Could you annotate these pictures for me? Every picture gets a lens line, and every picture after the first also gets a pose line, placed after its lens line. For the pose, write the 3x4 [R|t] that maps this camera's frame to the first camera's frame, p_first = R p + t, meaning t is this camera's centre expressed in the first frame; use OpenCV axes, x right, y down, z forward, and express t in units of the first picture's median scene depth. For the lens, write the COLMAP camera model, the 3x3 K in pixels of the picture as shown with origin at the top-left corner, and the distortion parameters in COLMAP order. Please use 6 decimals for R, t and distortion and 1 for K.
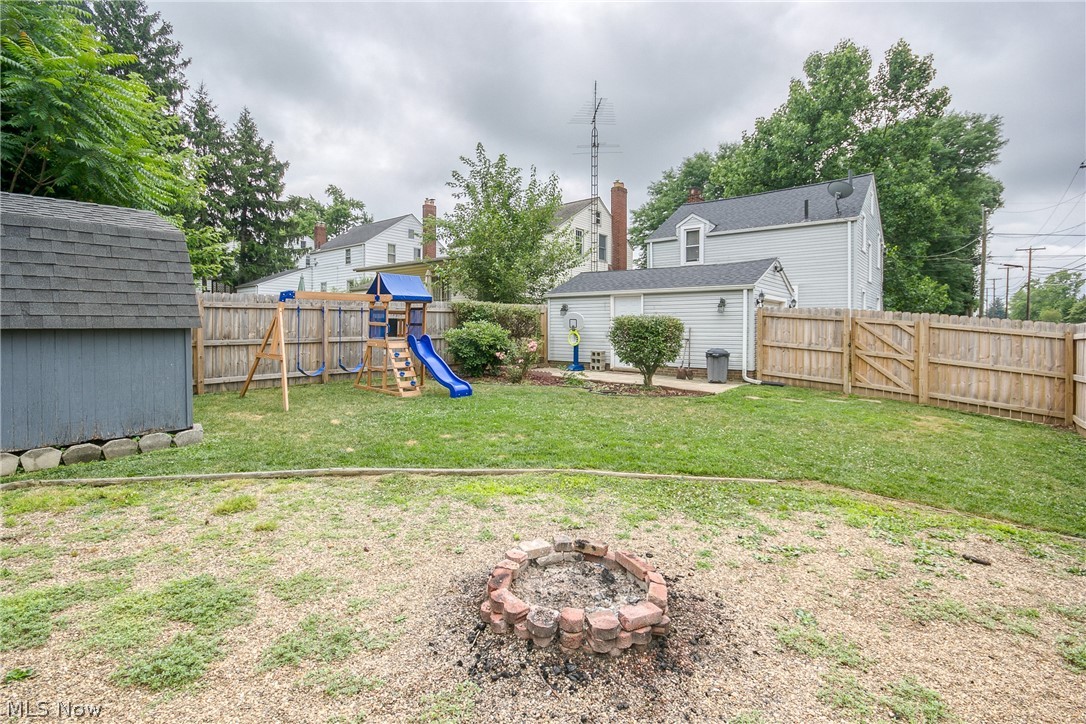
lens RADIAL K [[510.7, 0, 536.4], [0, 510.7, 328.8], [0, 0, 1]] dist [0.010344, -0.002213]
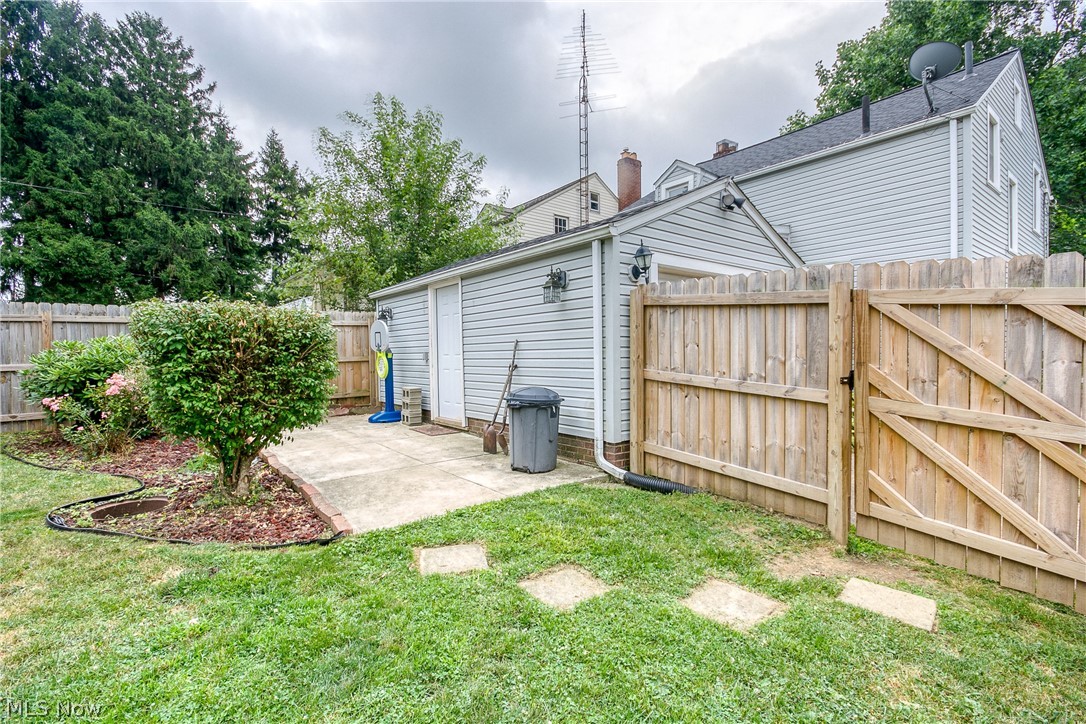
lens RADIAL K [[510.7, 0, 533.1], [0, 510.7, 364.0], [0, 0, 1]] dist [0.010344, -0.002213]
pose [[0.976705, -0.011659, -0.214269, 0.470007], [0.015485, 0.999749, 0.016184, 0.012740], [0.214026, -0.019125, 0.976641, 0.629488]]
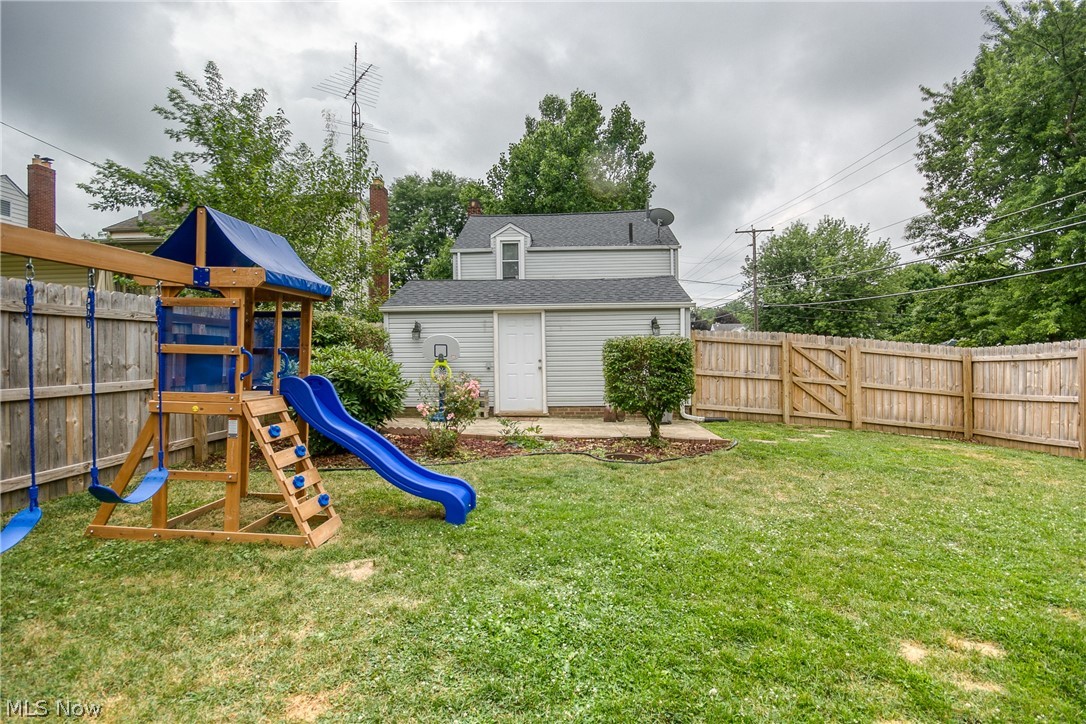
lens RADIAL K [[510.7, 0, 540.3], [0, 510.7, 354.6], [0, 0, 1]] dist [0.010344, -0.002213]
pose [[0.814278, -0.008475, 0.580413, -0.276324], [0.013003, 0.999909, -0.003642, -0.001380], [-0.580329, 0.010513, 0.814314, 0.484850]]
